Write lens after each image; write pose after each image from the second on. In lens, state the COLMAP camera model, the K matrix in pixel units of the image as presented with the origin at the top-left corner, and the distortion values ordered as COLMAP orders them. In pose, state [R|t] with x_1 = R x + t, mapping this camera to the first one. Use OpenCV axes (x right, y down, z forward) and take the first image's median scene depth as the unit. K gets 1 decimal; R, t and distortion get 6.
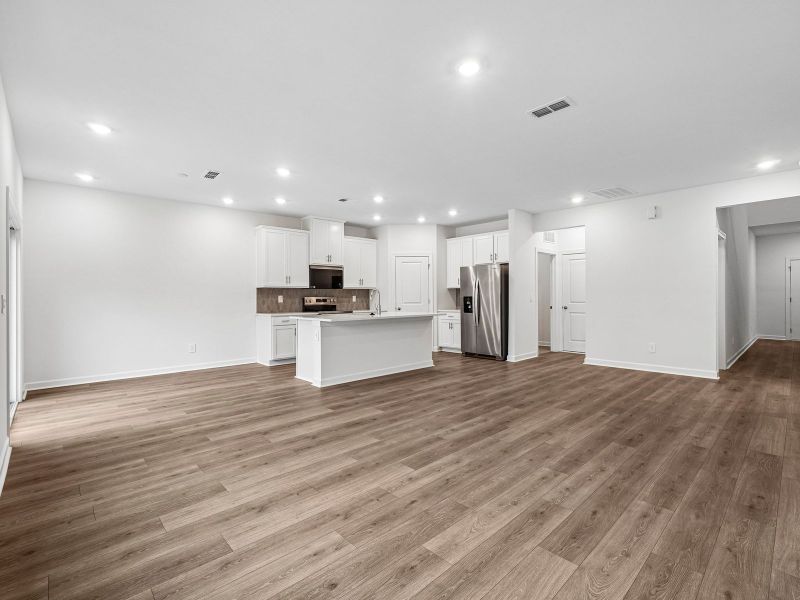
lens RADIAL K [[379.5, 0, 402.1], [0, 379.5, 298.6], [0, 0, 1]] dist [-0.016550, 0.006373]
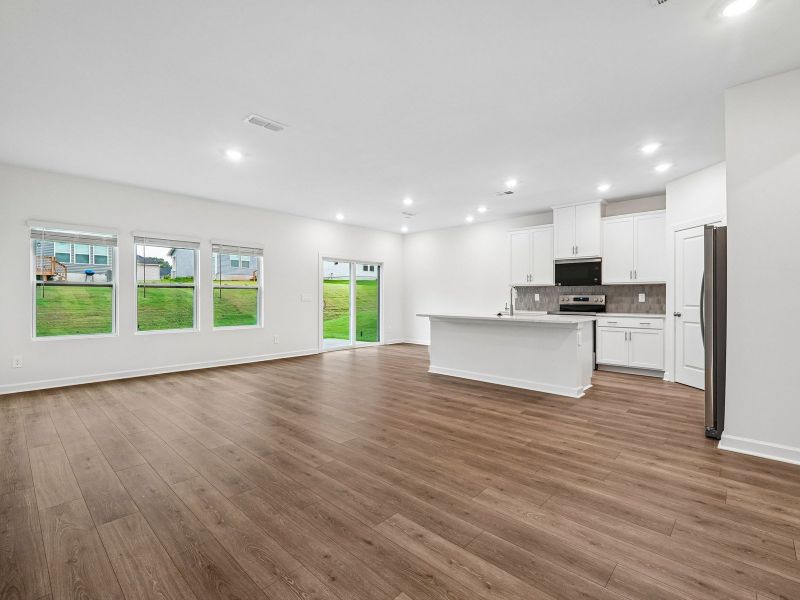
lens RADIAL K [[379.5, 0, 396.9], [0, 379.5, 293.1], [0, 0, 1]] dist [-0.016550, 0.006373]
pose [[0.055716, -0.002170, -0.998444, 0.660694], [-0.003797, 0.999990, -0.002385, -0.005854], [0.998439, 0.003924, 0.055707, 0.574570]]
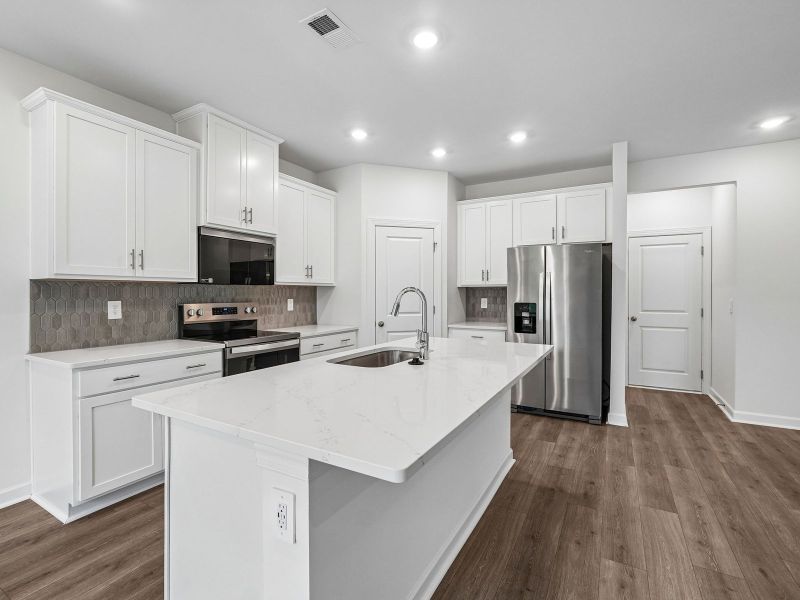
lens RADIAL K [[379.5, 0, 401.4], [0, 379.5, 296.1], [0, 0, 1]] dist [-0.016550, 0.006373]
pose [[0.953534, 0.006139, 0.301224, -0.160085], [-0.007979, 0.999956, 0.004880, -0.016999], [-0.301181, -0.007057, 0.953541, 0.552668]]
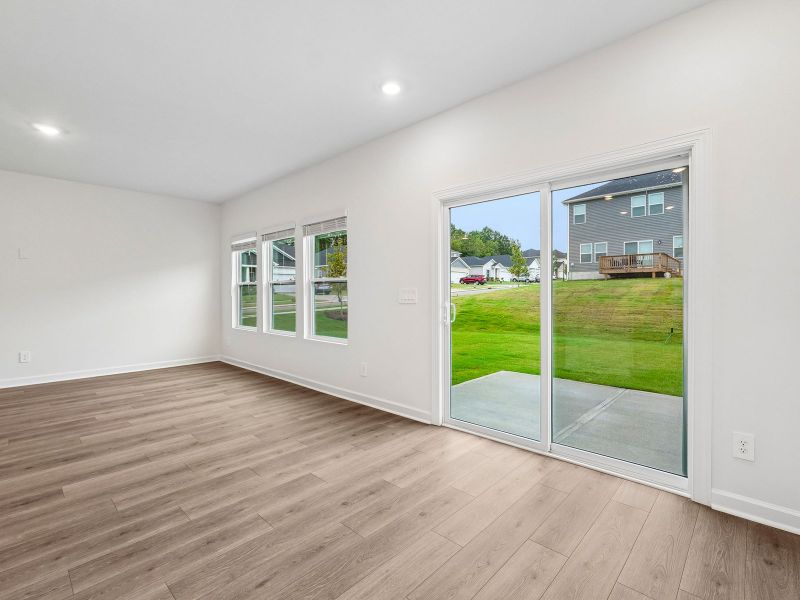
lens RADIAL K [[379.5, 0, 398.5], [0, 379.5, 289.4], [0, 0, 1]] dist [-0.016550, 0.006373]
pose [[-0.998559, 0.009912, -0.052737, -0.366354], [0.010428, 0.999900, -0.009519, 0.001654], [0.052637, -0.010056, -0.998563, 0.880249]]
